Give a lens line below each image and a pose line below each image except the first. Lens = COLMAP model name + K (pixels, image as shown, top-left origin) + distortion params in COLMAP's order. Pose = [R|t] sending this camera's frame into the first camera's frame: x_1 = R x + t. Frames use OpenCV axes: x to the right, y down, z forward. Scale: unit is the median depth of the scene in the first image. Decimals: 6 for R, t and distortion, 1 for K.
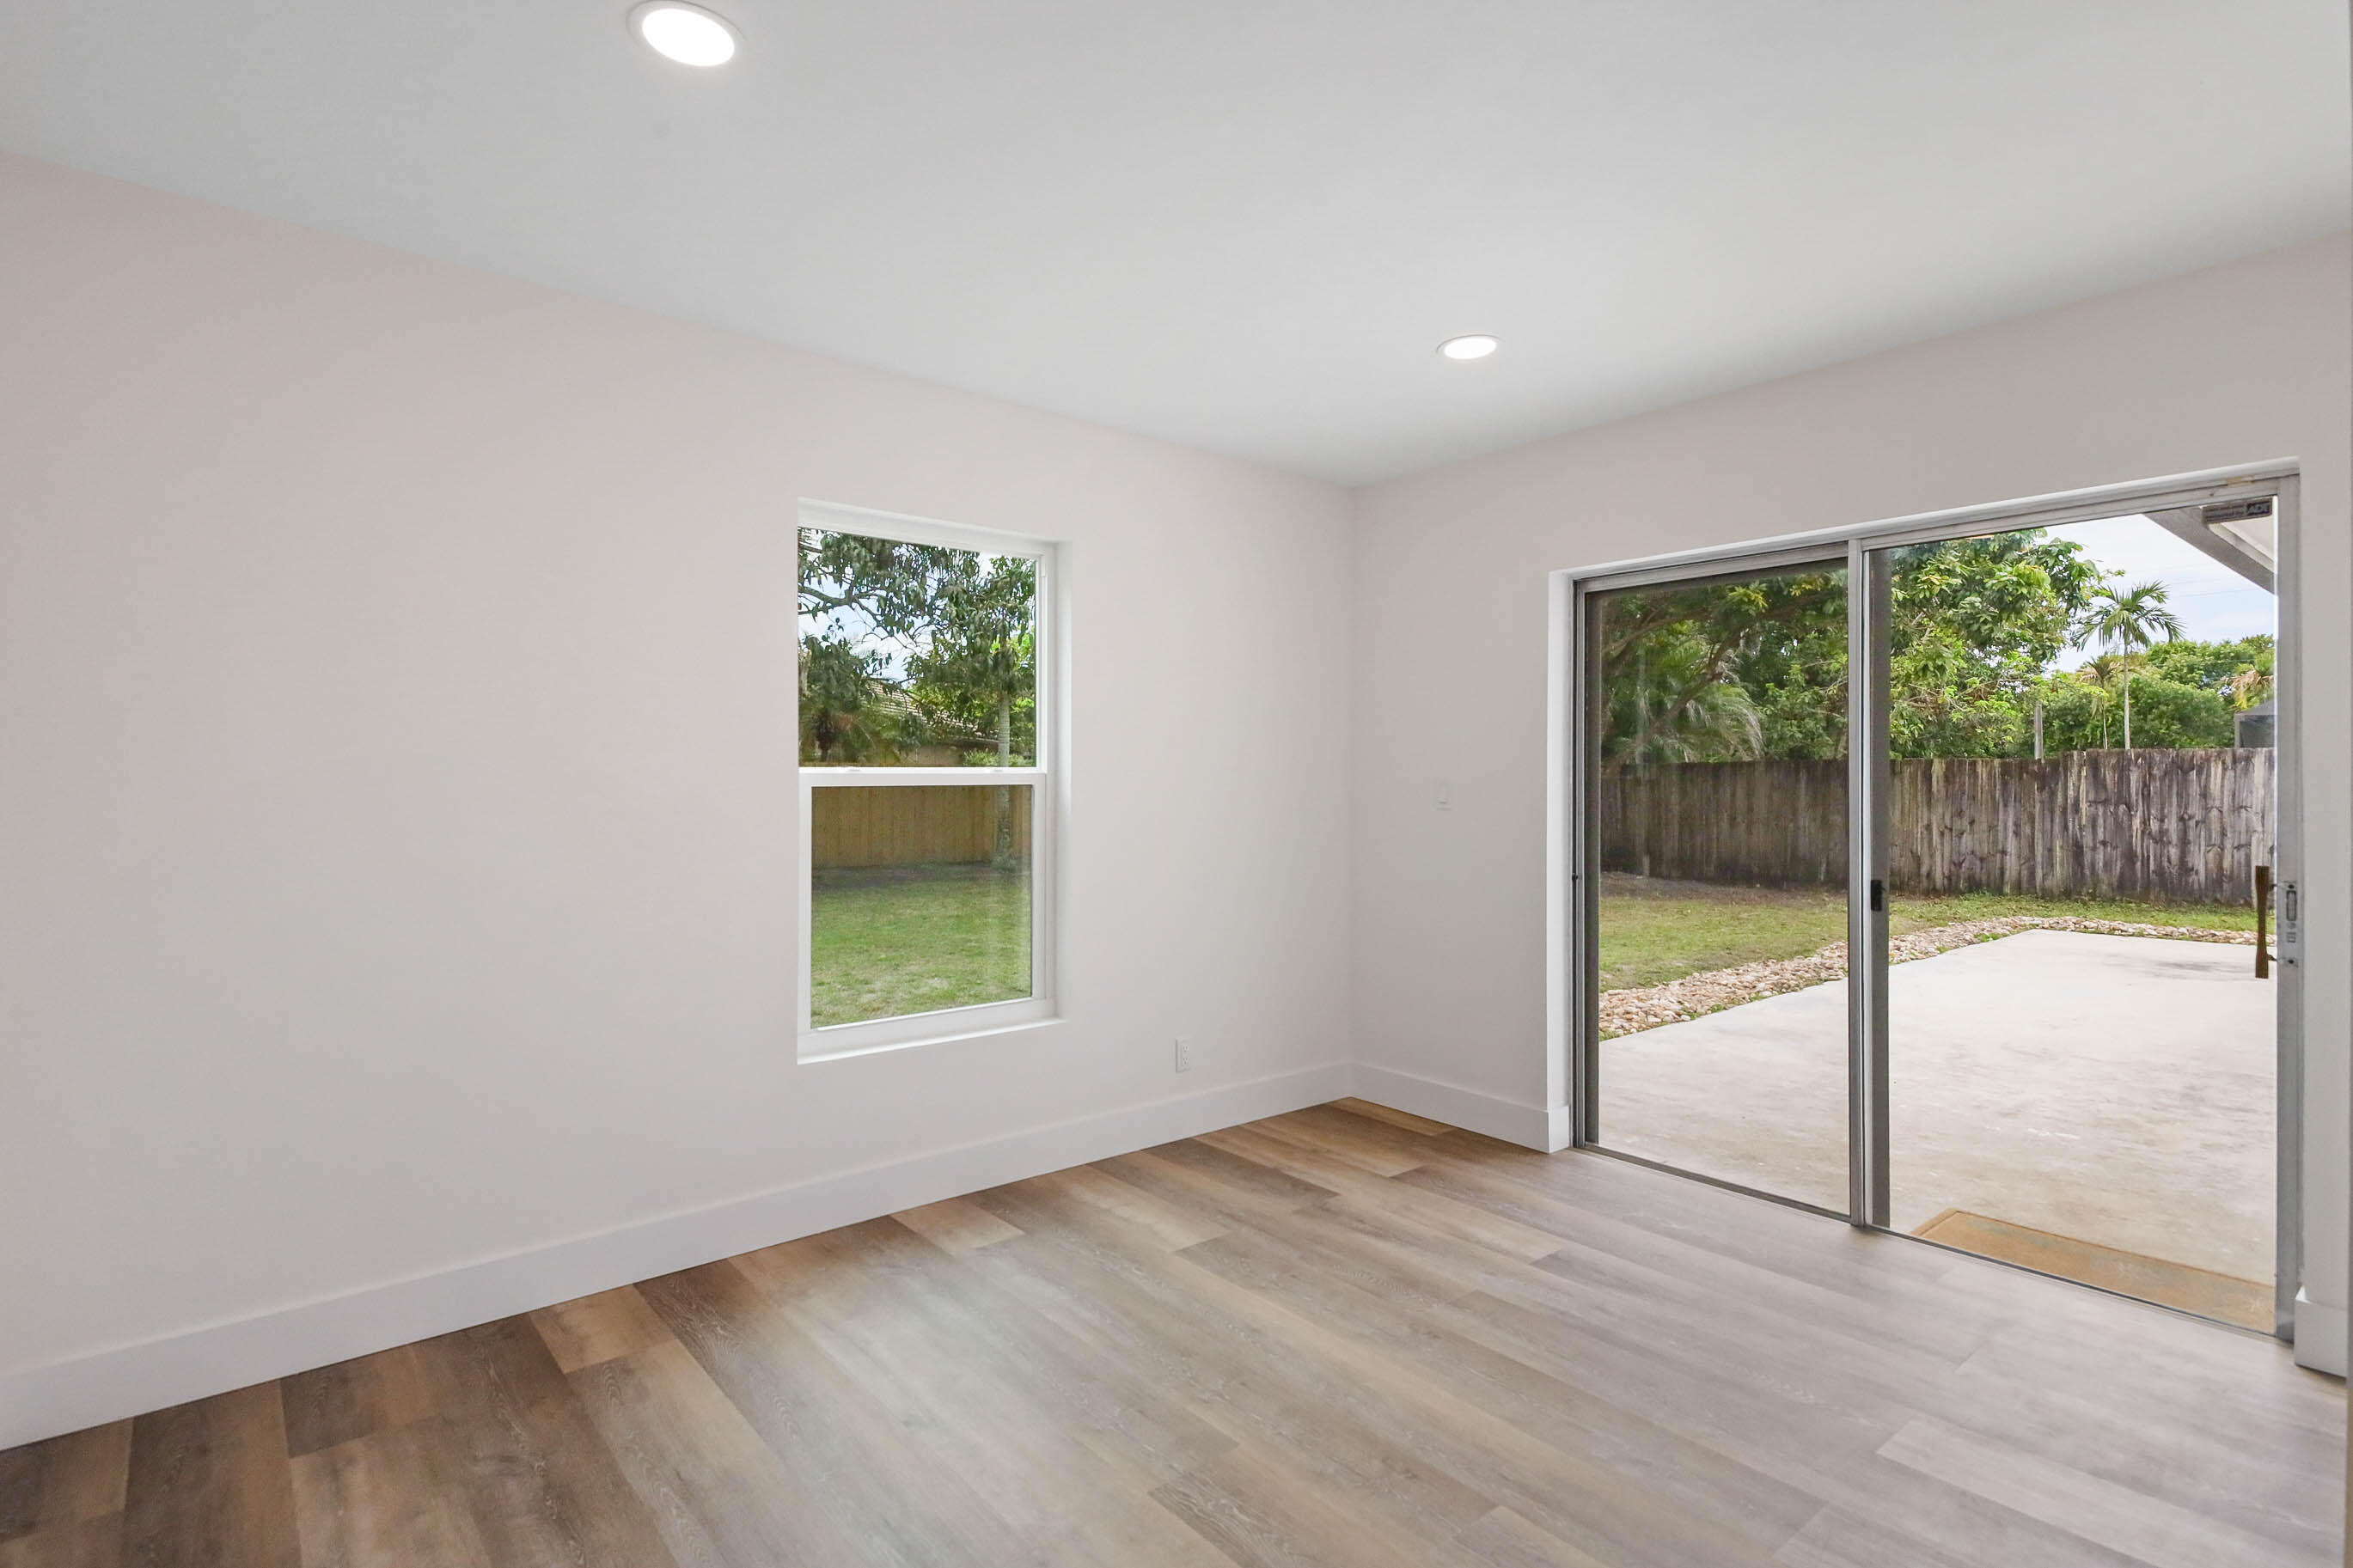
lens RADIAL K [[1134.0, 0, 1083.0], [0, 1134.0, 785.0], [0, 0, 1]] dist [-0.017731, 0.002278]
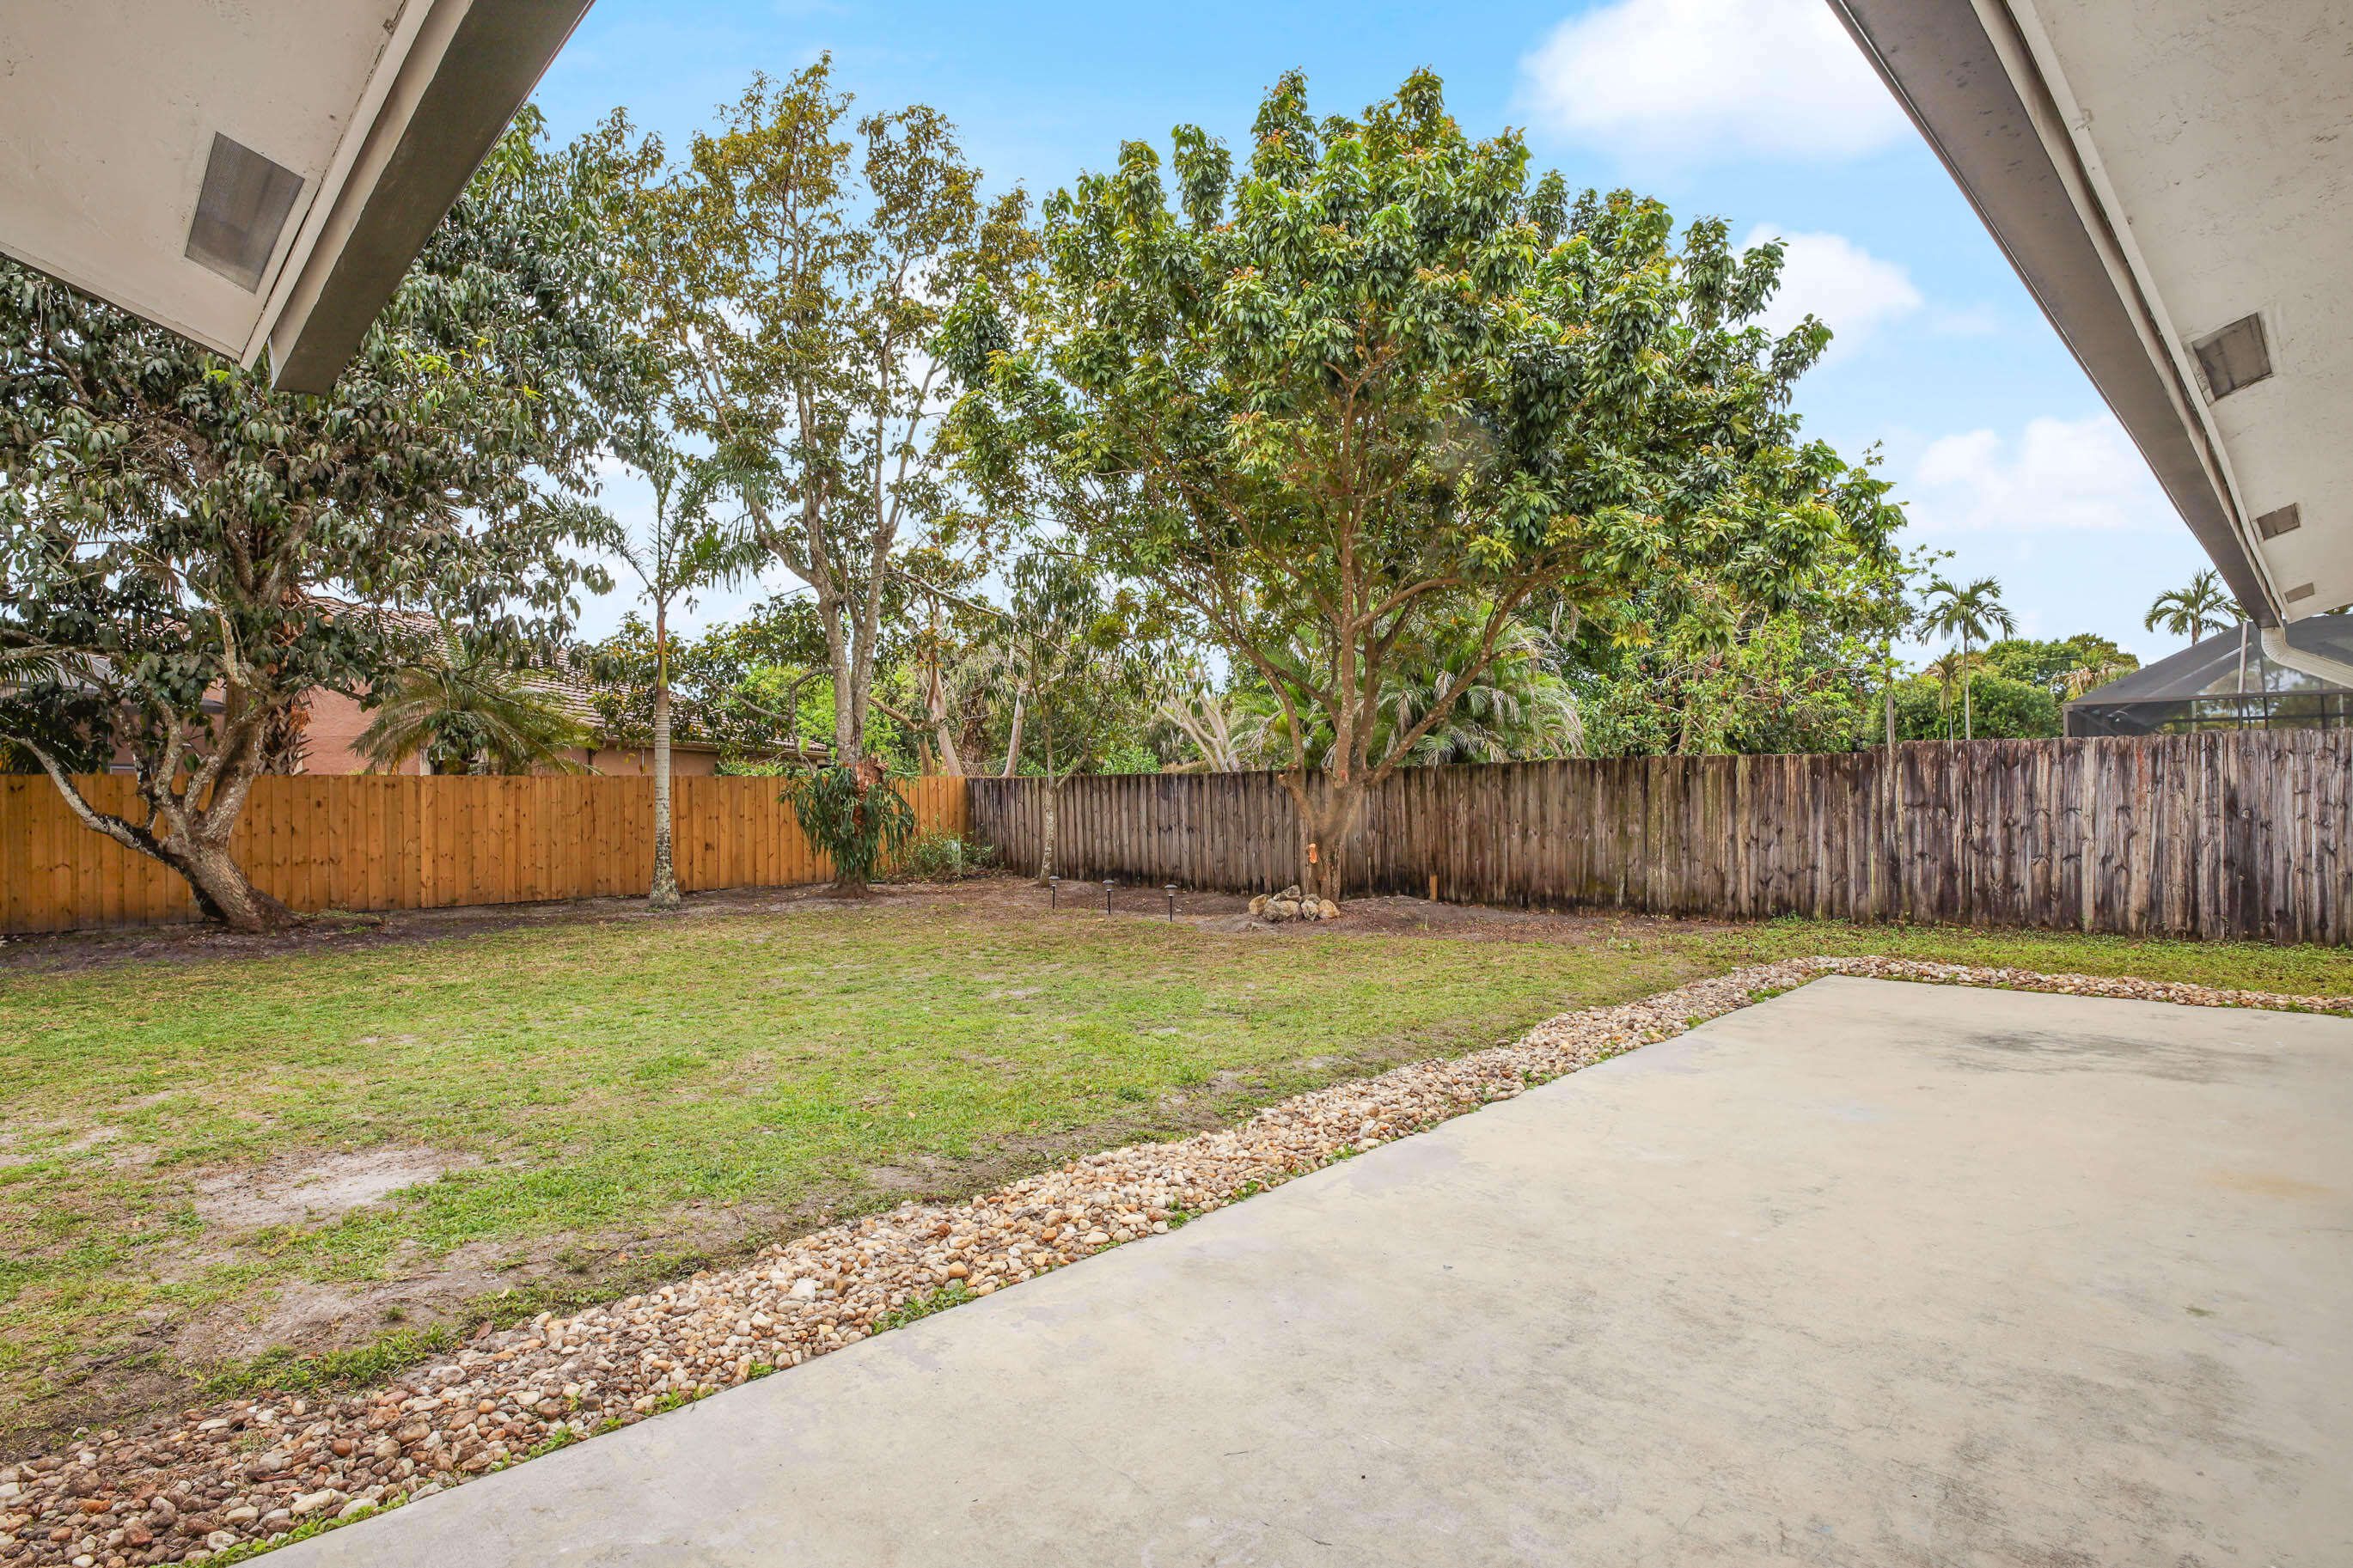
lens RADIAL K [[1134.0, 0, 1181.6], [0, 1134.0, 792.8], [0, 0, 1]] dist [-0.017731, 0.002278]
pose [[0.991008, -0.015161, 0.132939, 0.254879], [0.015121, 0.999885, 0.001312, -0.003205], [-0.132943, 0.000710, 0.991123, 0.243152]]
